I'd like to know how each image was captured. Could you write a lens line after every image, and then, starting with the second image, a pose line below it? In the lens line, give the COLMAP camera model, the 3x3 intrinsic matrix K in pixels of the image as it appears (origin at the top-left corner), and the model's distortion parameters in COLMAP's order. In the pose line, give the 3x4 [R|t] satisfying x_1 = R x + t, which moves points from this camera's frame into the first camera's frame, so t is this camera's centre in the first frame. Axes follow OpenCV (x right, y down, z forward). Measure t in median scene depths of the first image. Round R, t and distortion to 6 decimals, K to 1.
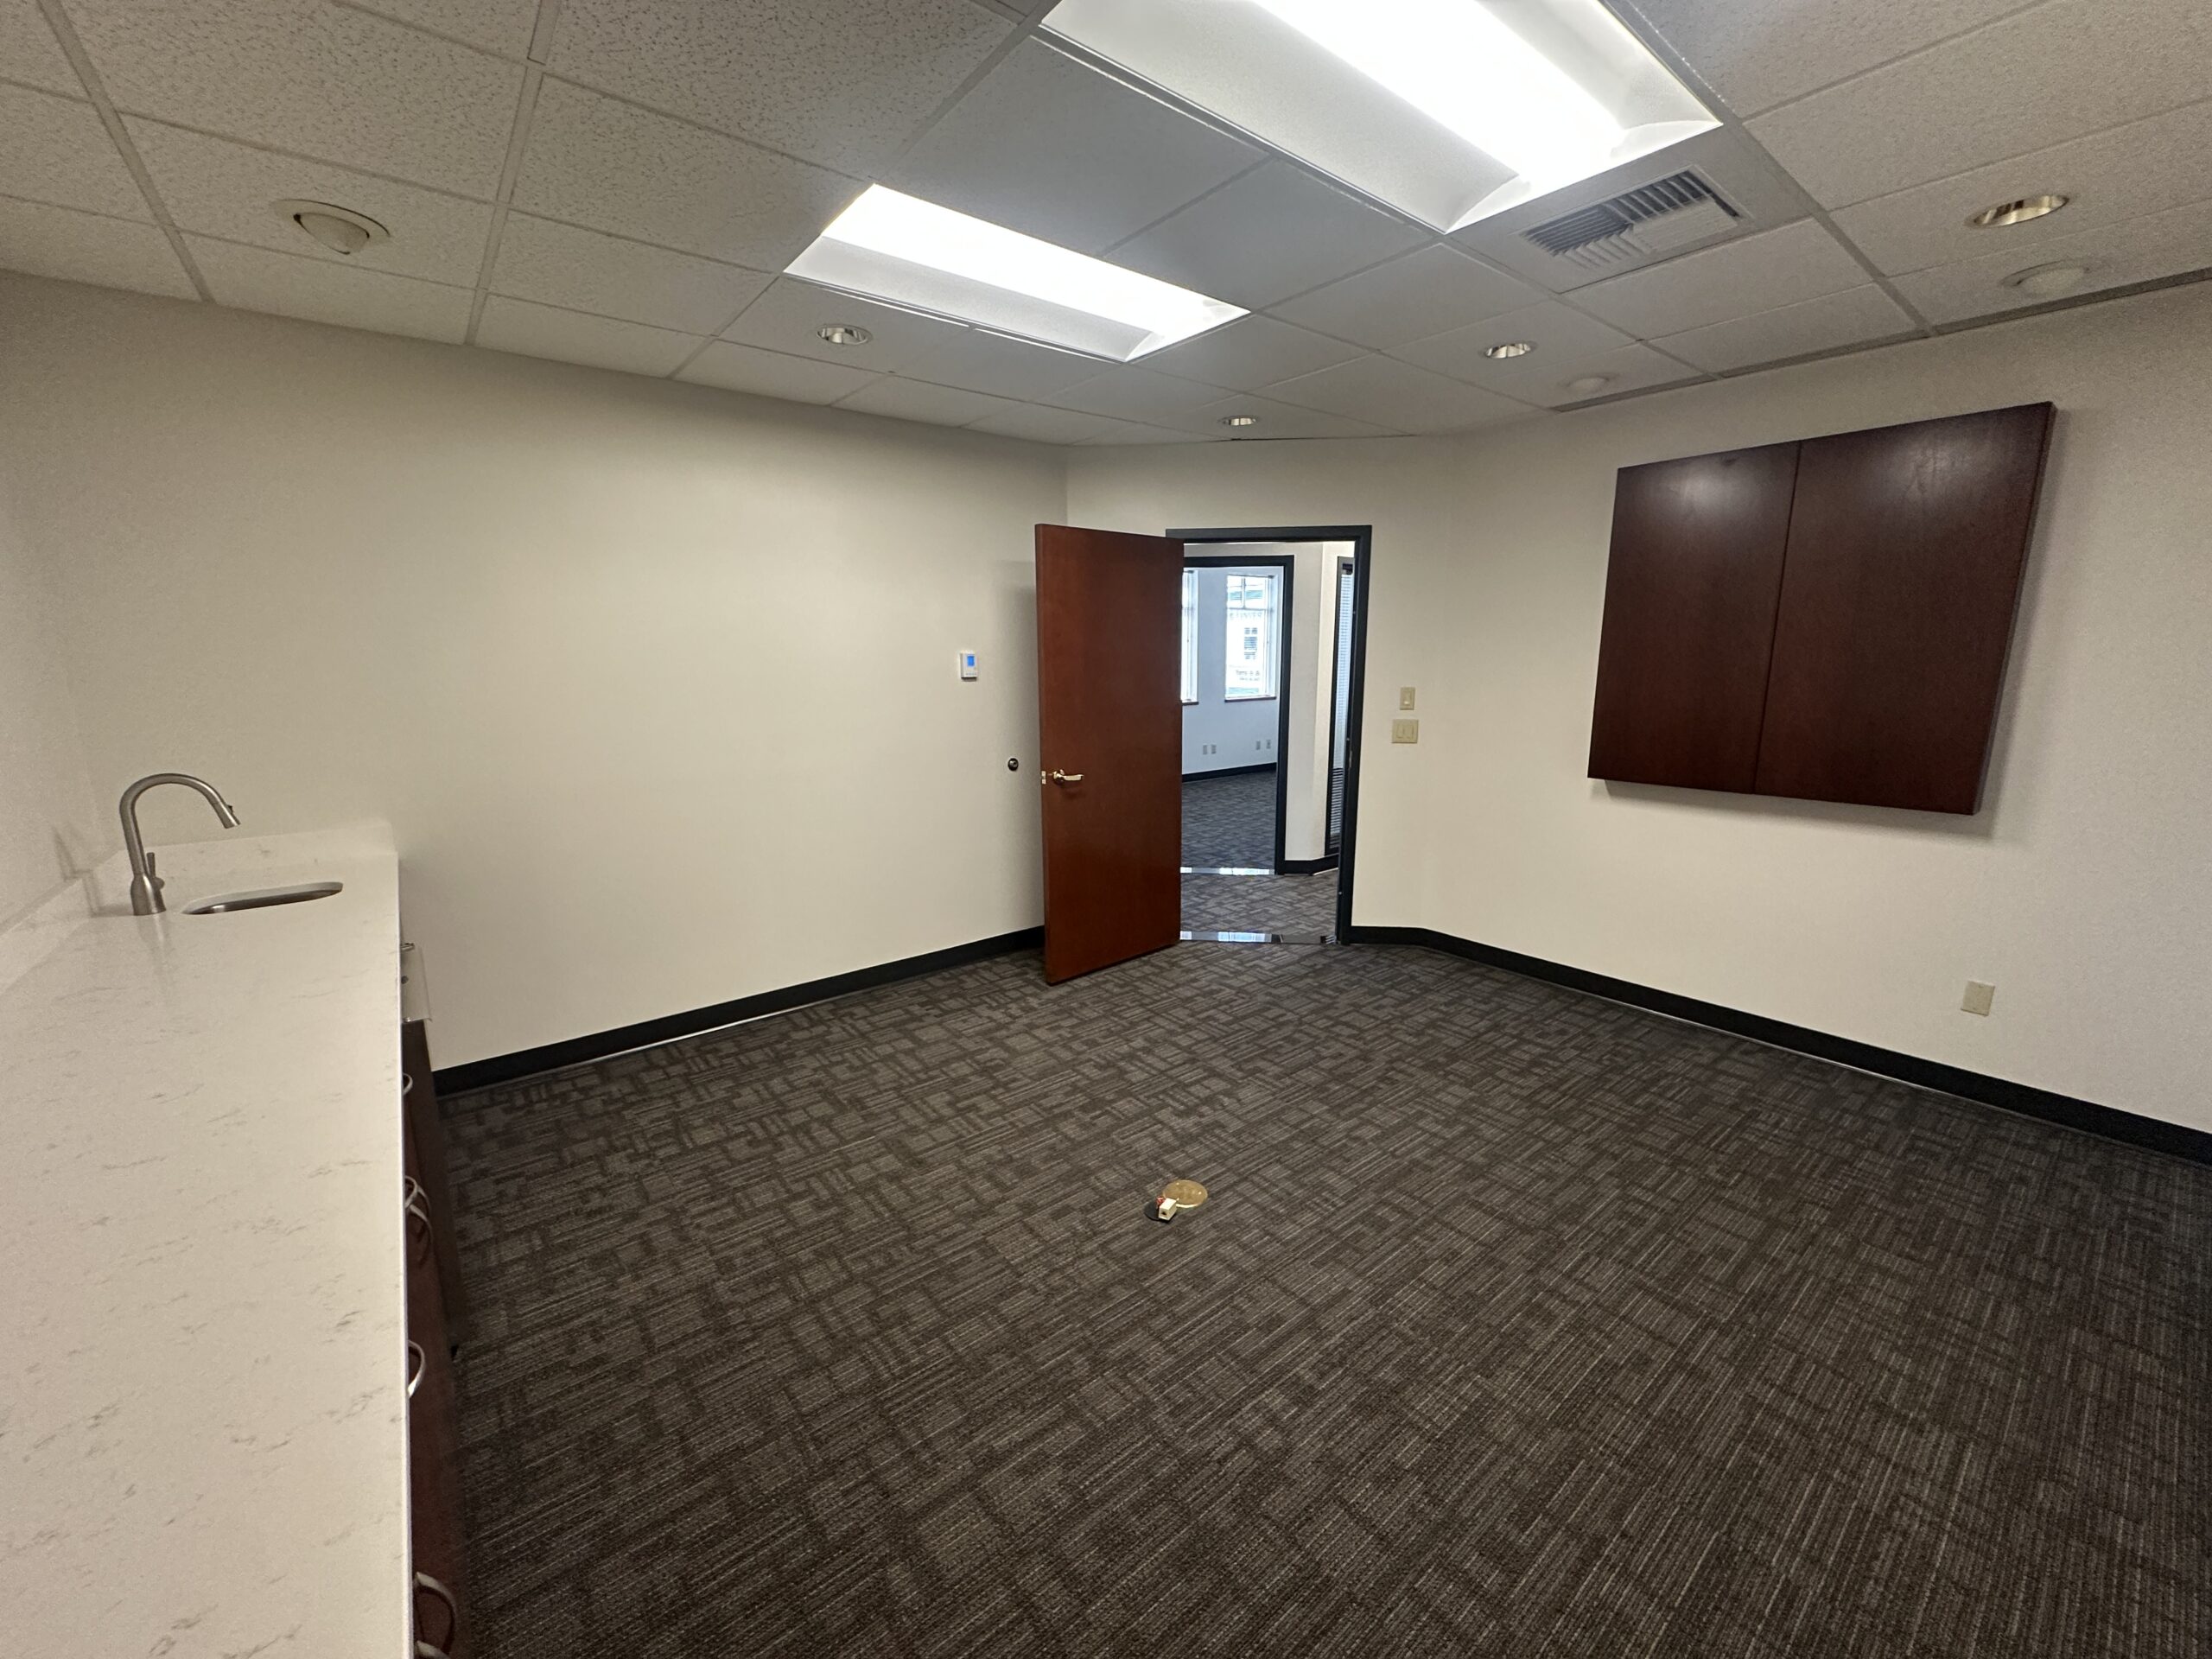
lens RADIAL K [[878.6, 0, 1106.2], [0, 878.6, 828.1], [0, 0, 1]] dist [-0.002247, 0.000223]
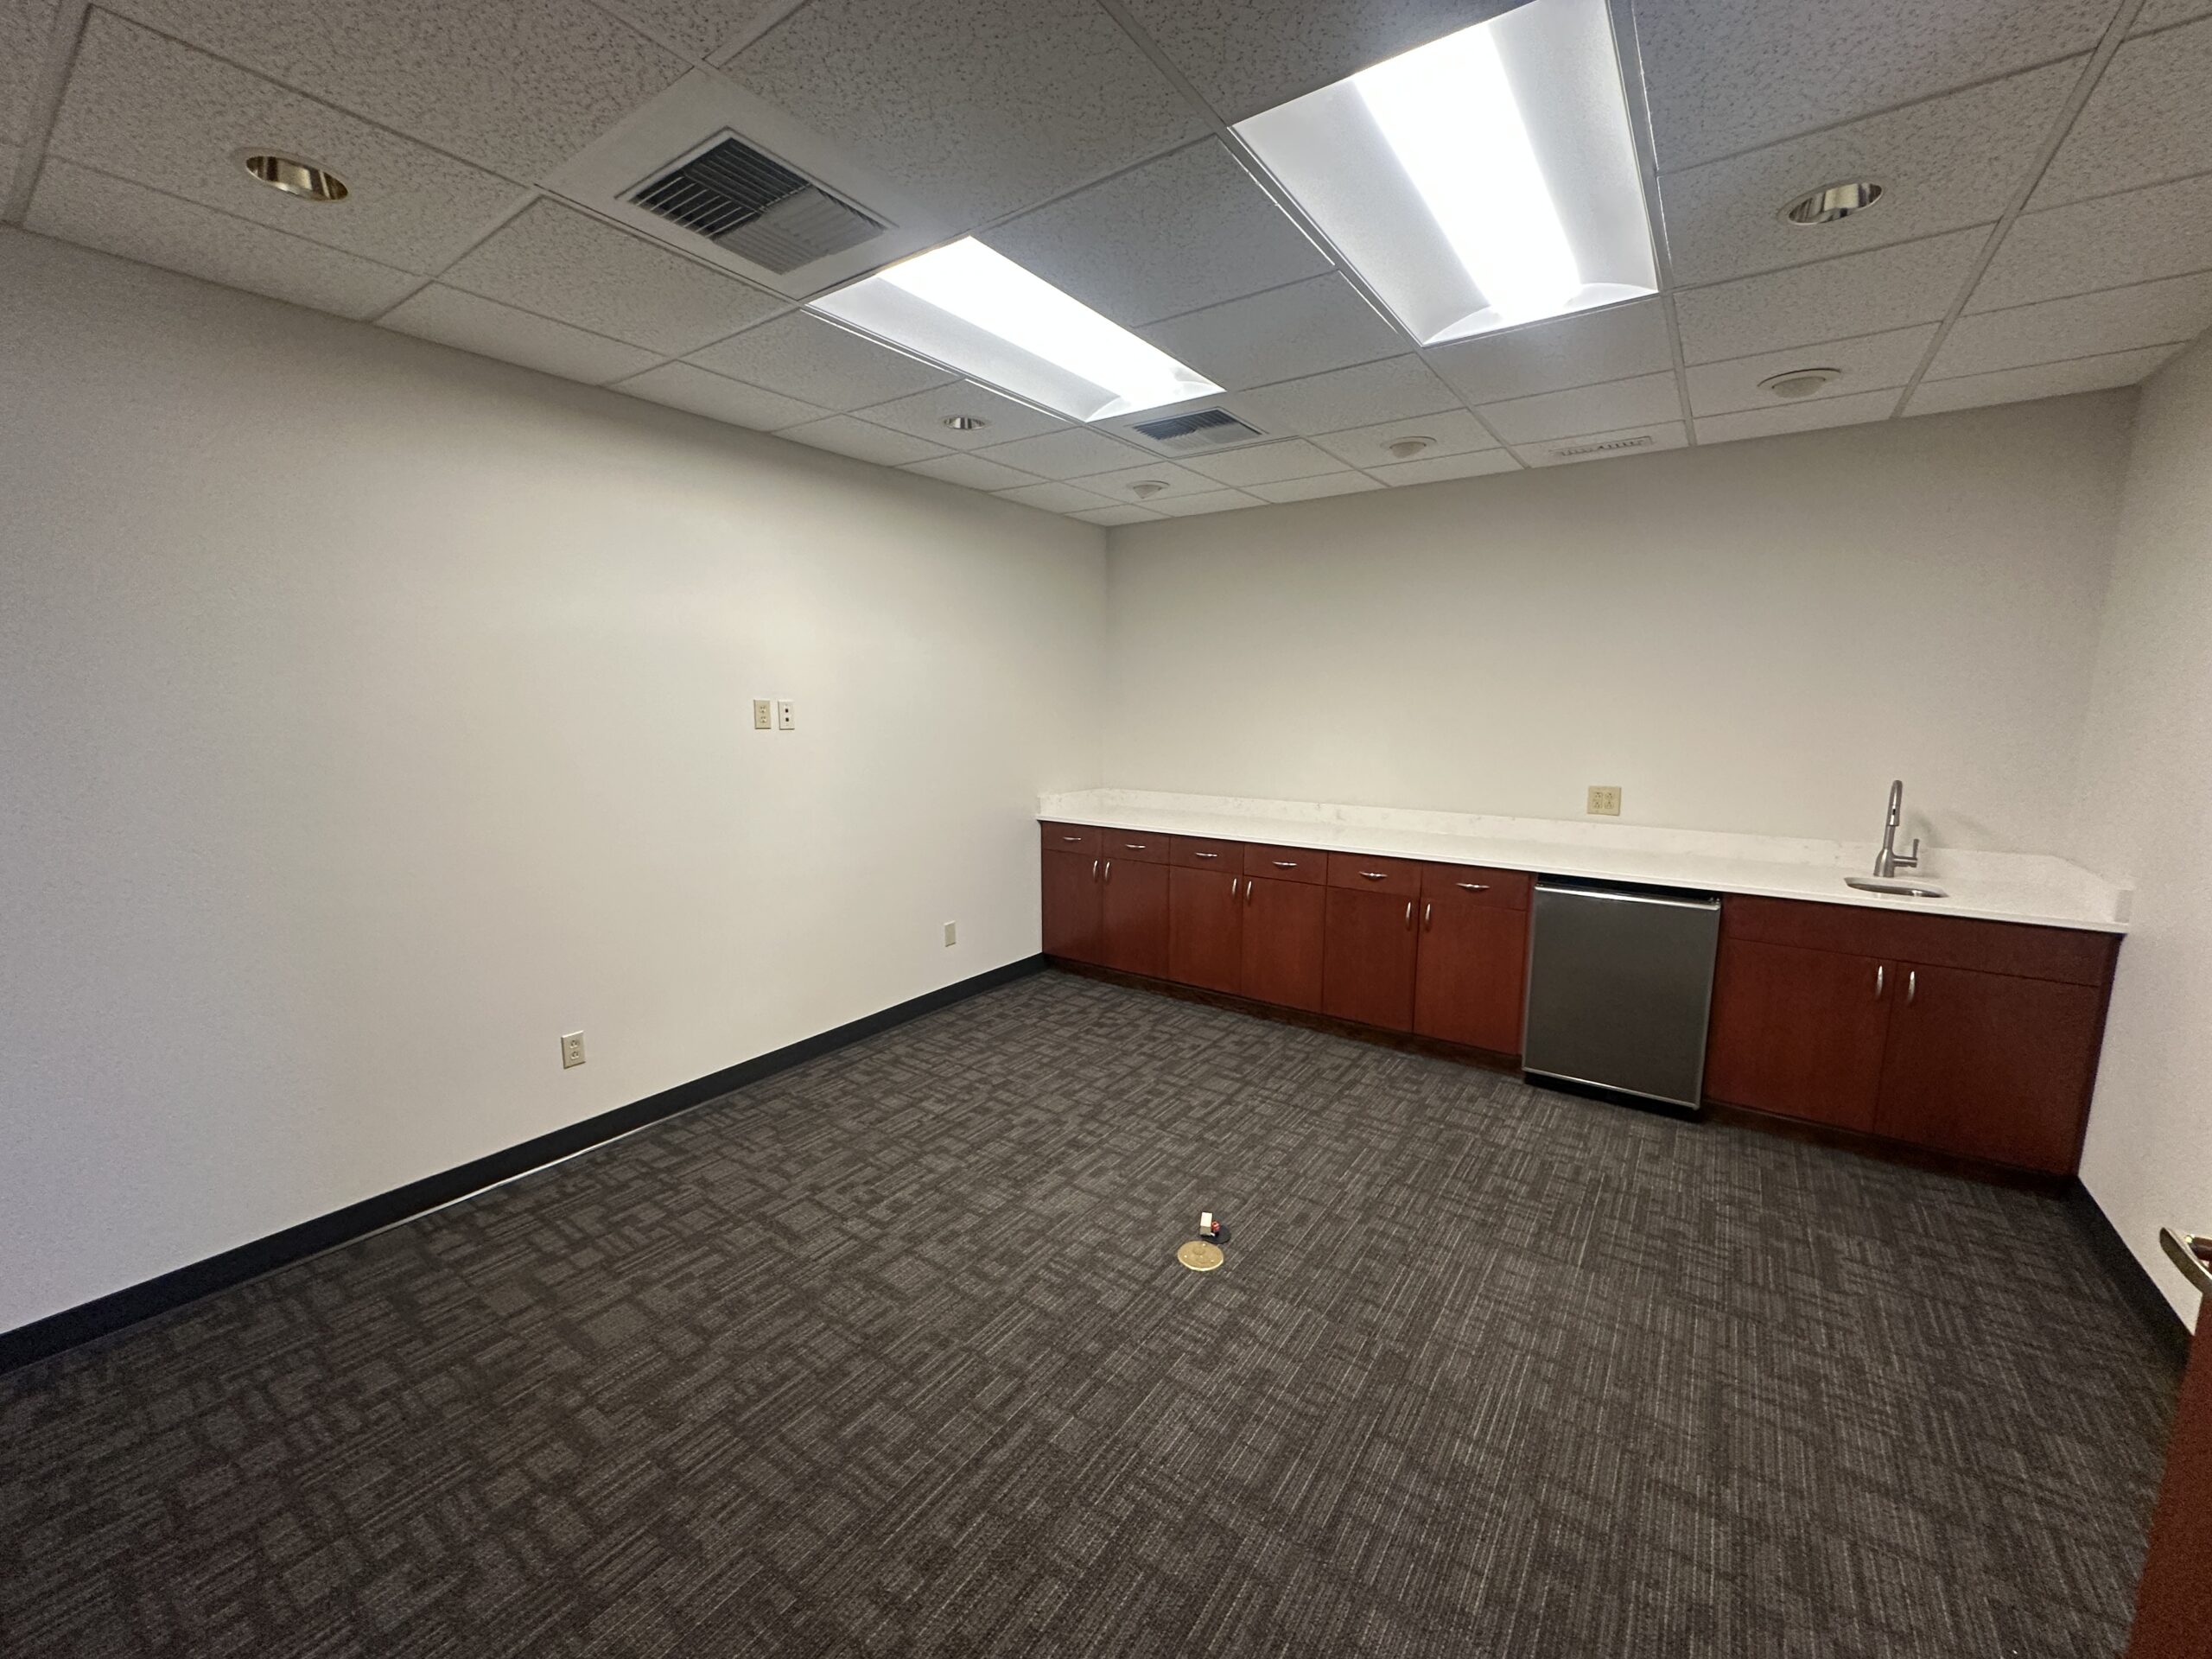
lens RADIAL K [[878.6, 0, 1106.2], [0, 878.6, 828.1], [0, 0, 1]] dist [-0.002247, 0.000223]
pose [[-0.961685, 0.045055, -0.270429, 0.424234], [-0.050139, 0.940864, 0.335053, -0.336582], [0.269533, 0.335775, -0.902556, 1.669082]]
